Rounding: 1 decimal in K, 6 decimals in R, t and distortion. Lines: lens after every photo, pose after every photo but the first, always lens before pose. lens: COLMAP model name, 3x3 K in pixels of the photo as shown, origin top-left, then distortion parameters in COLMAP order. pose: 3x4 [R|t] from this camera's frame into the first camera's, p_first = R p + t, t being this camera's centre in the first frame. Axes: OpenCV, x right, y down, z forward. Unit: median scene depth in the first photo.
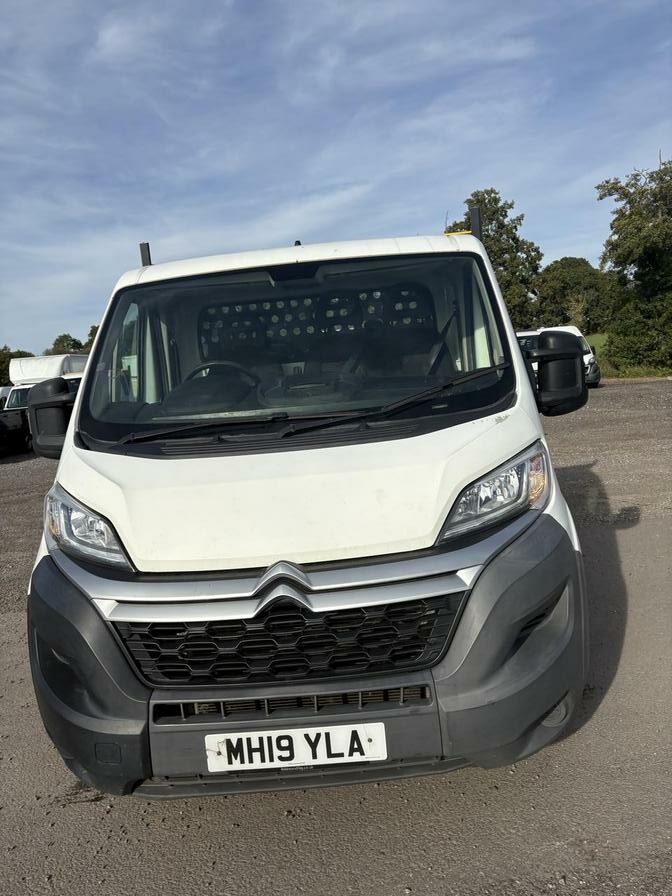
lens RADIAL K [[664.0, 0, 336.0], [0, 664.0, 448.0], [0, 0, 1]] dist [0.025959, -0.002990]
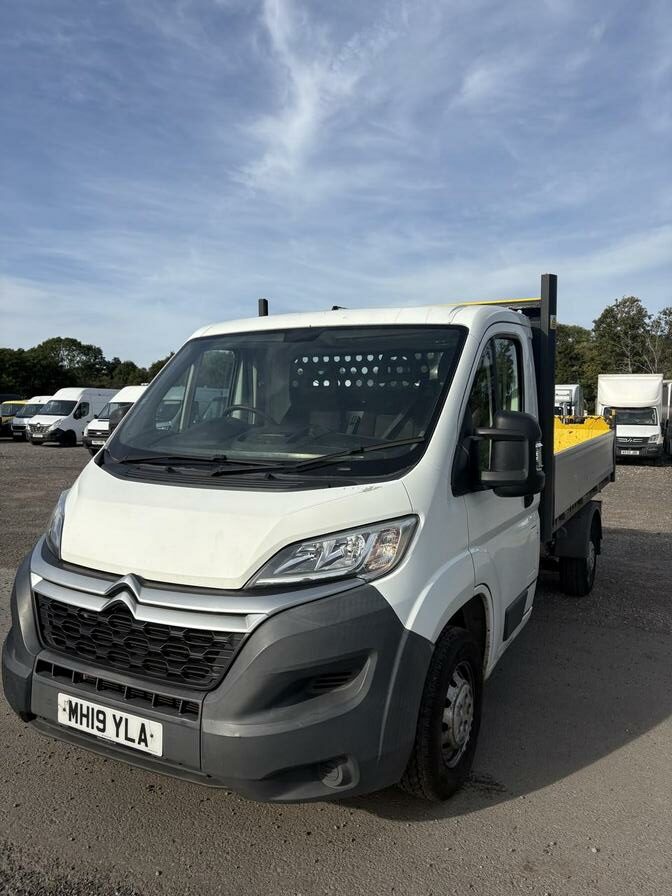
lens RADIAL K [[664.0, 0, 336.0], [0, 664.0, 448.0], [0, 0, 1]] dist [0.025959, -0.002990]
pose [[0.890779, 0.131895, -0.434874, 0.788046], [-0.151305, 0.988435, -0.010140, -0.108619], [0.428508, 0.074831, 0.900434, 0.023234]]
